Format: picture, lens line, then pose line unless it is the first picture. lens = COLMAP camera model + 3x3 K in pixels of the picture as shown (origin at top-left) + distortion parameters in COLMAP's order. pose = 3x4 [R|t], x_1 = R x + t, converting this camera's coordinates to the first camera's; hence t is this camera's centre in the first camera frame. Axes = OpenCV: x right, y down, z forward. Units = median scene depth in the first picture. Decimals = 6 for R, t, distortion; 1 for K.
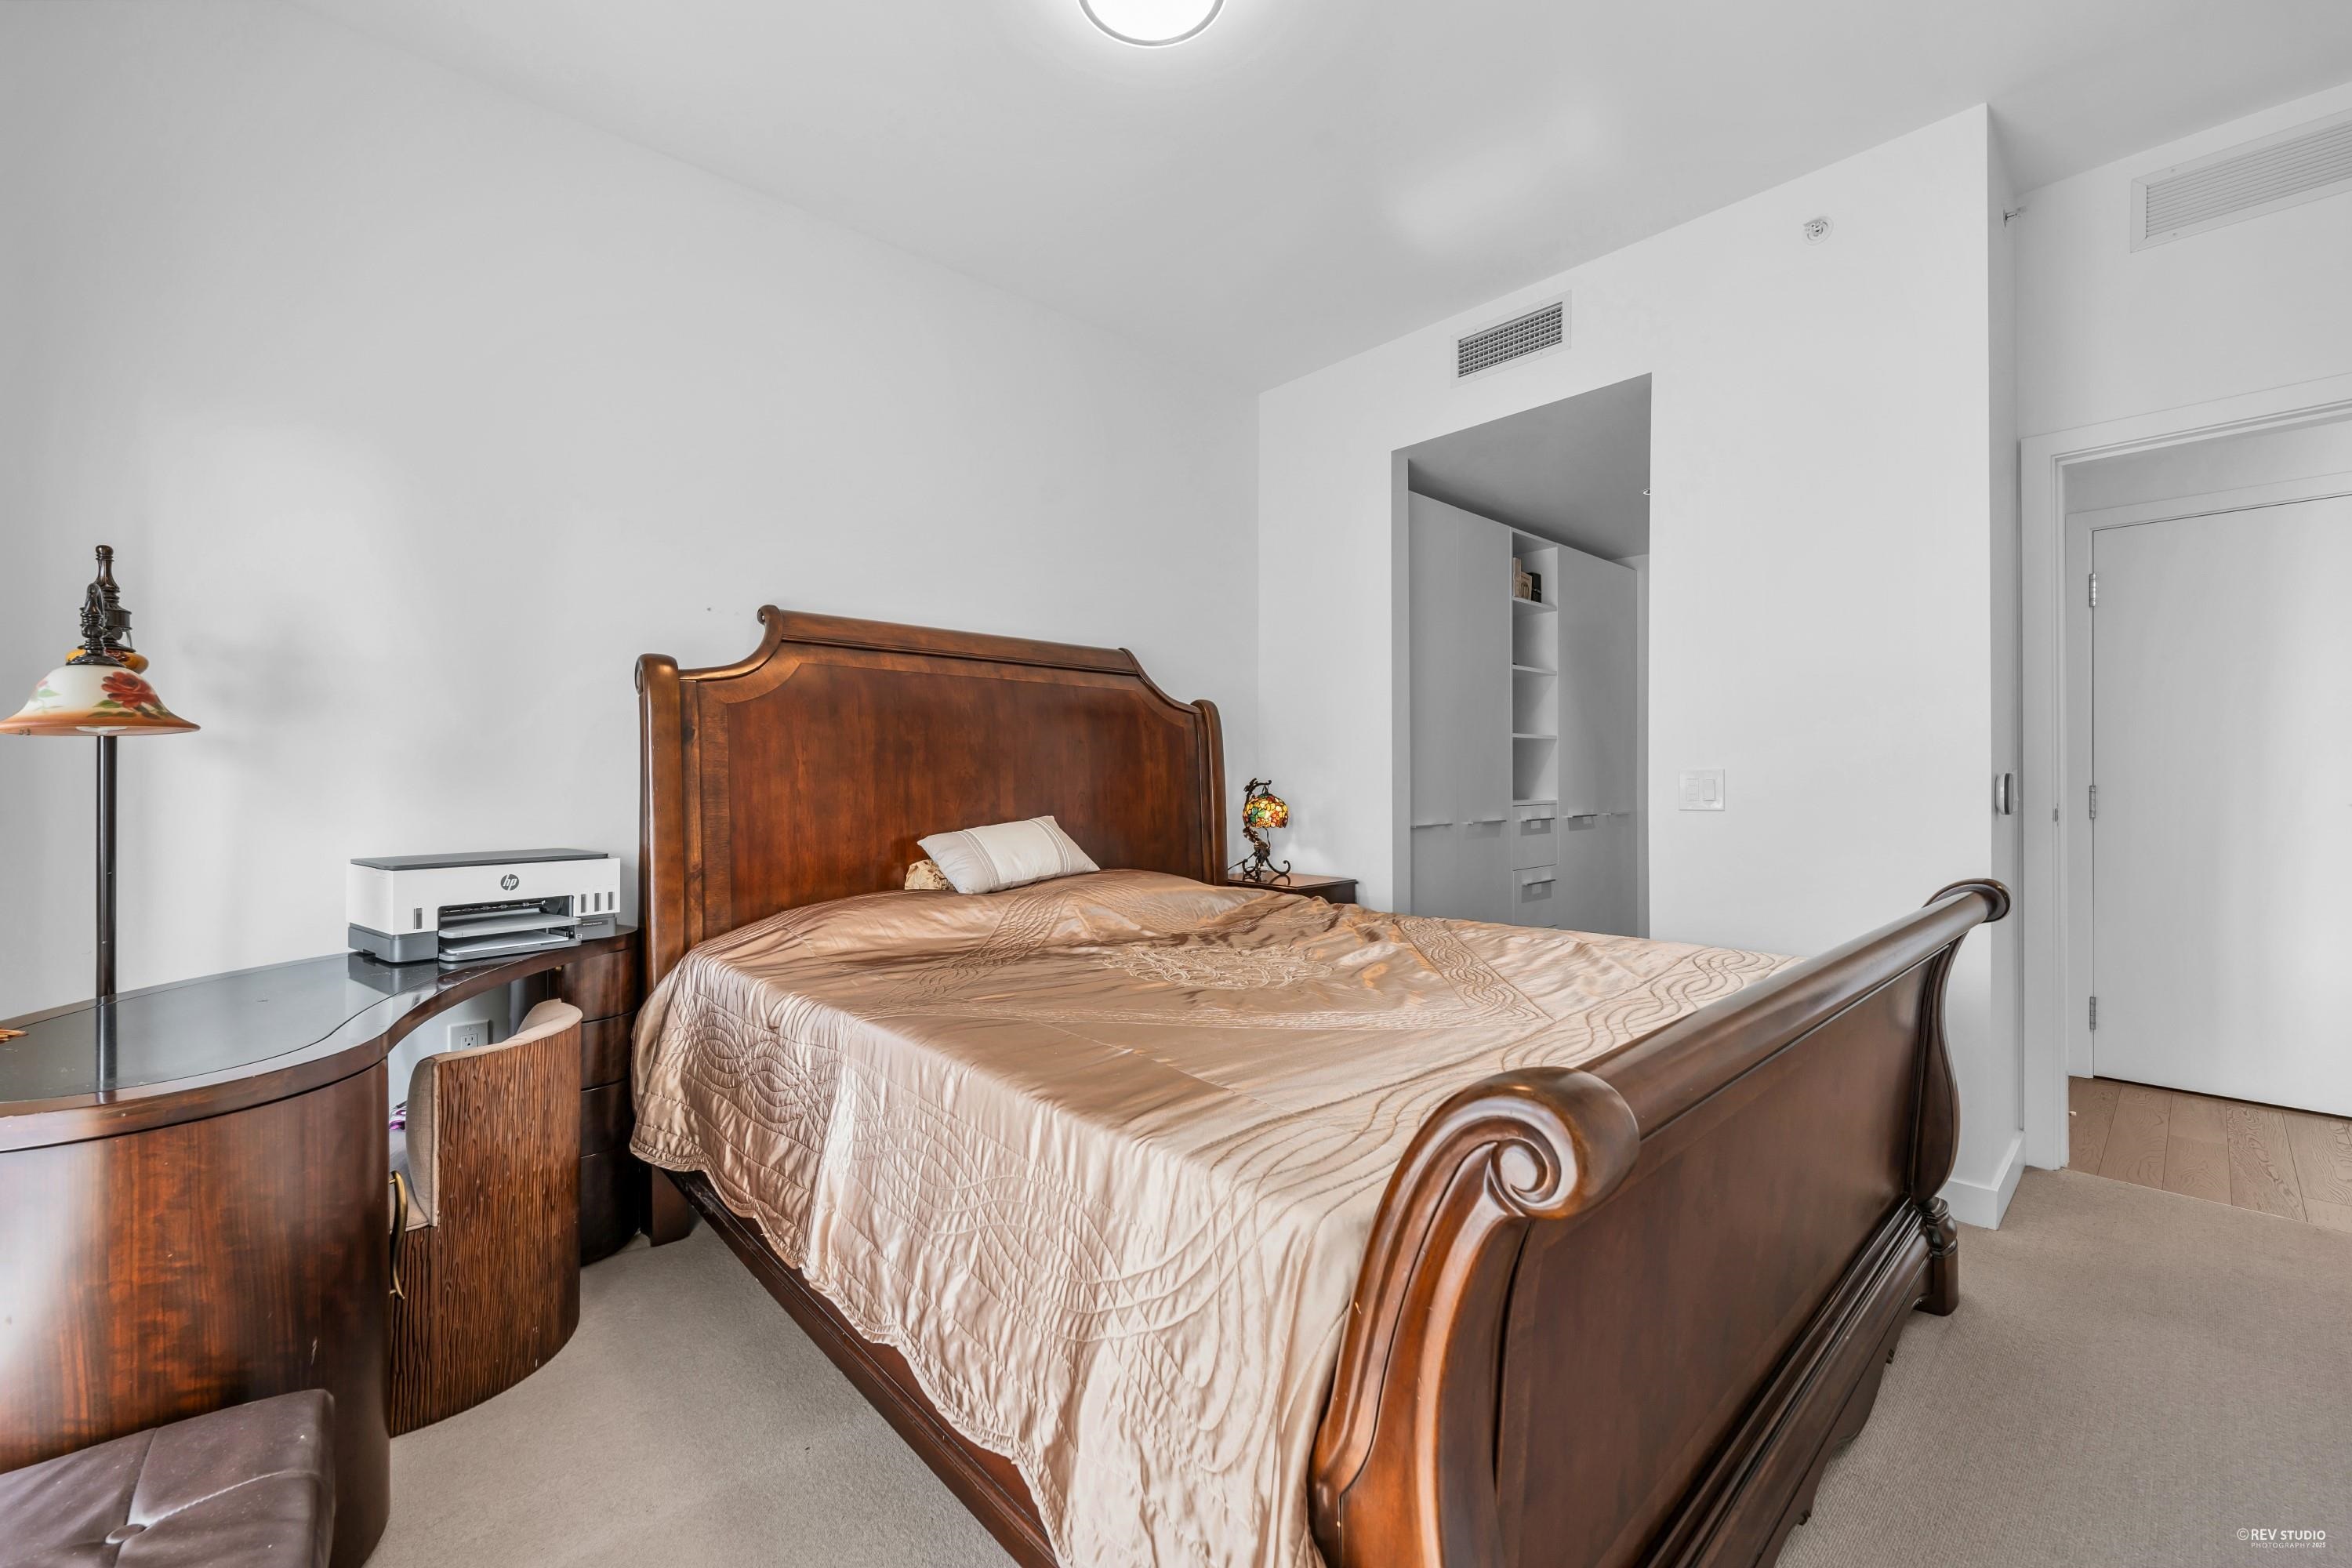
lens RADIAL K [[962.3, 0, 1171.9], [0, 962.3, 781.3], [0, 0, 1]] dist [-0.000608, -0.000310]
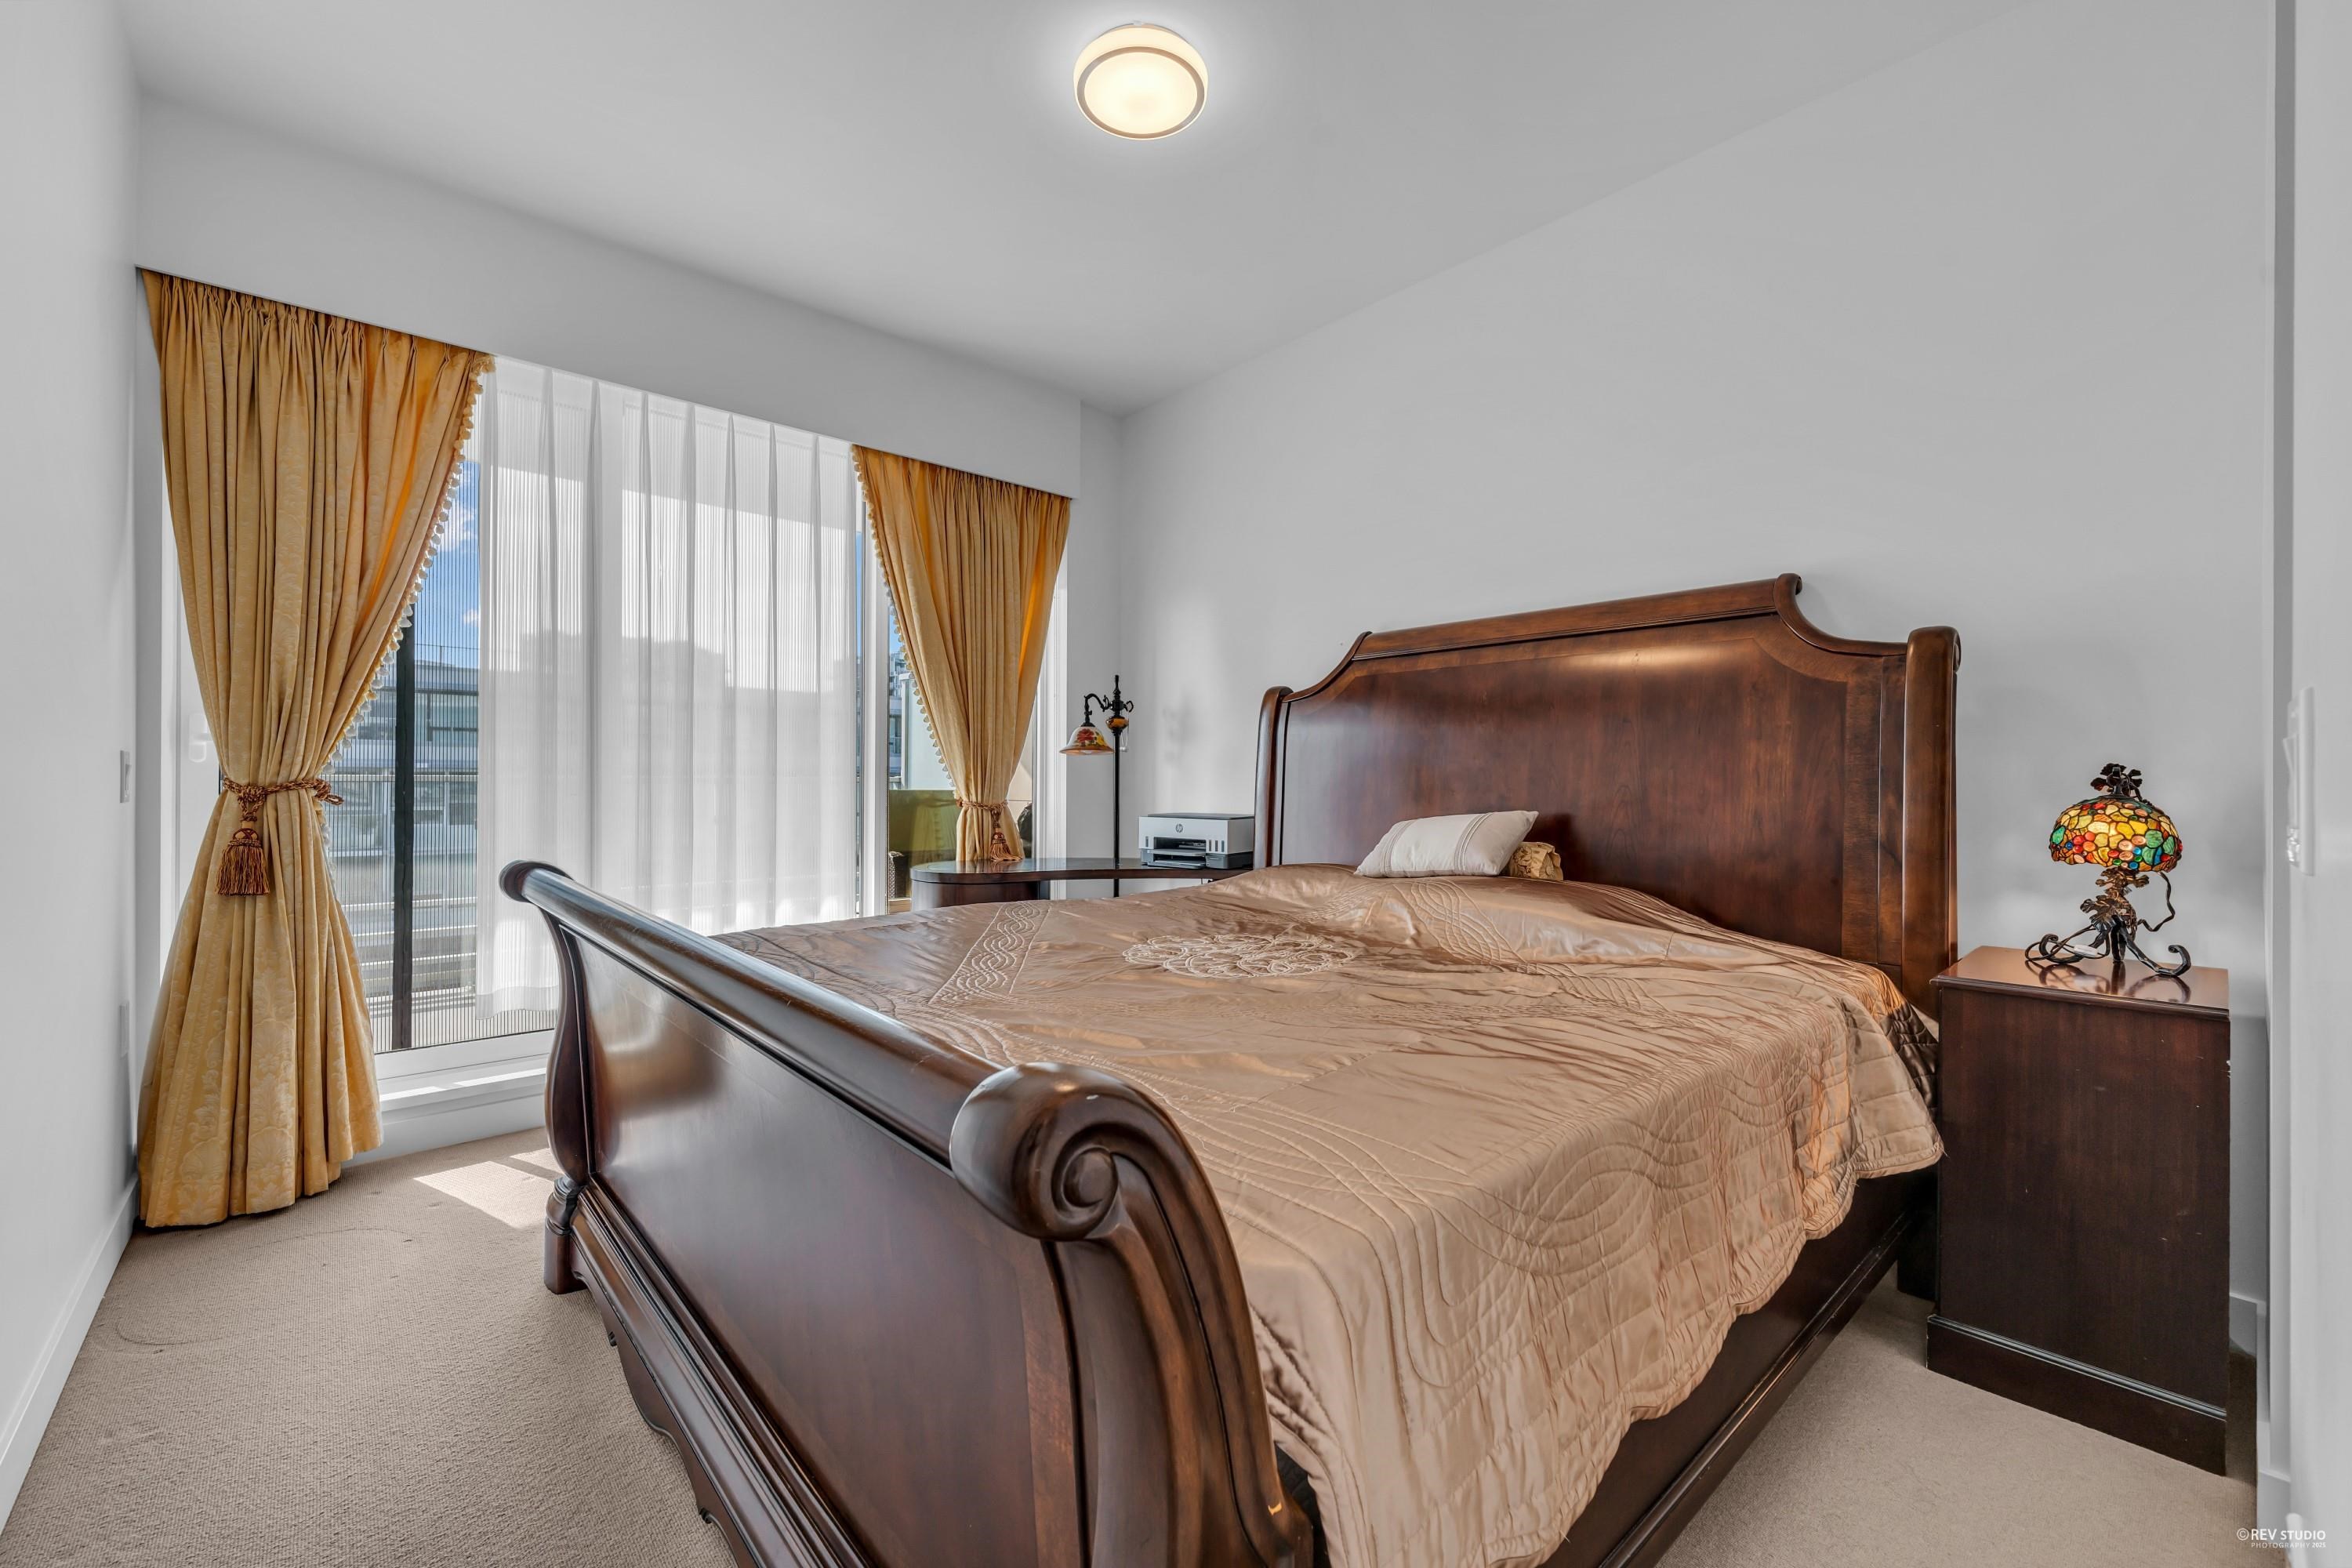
lens RADIAL K [[962.3, 0, 1171.9], [0, 962.3, 781.3], [0, 0, 1]] dist [-0.000608, -0.000310]
pose [[-0.026320, 0.006252, -0.999634, 0.749524], [-0.001122, 0.999980, 0.006284, 0.003350], [0.999653, 0.001287, -0.026313, 0.691392]]
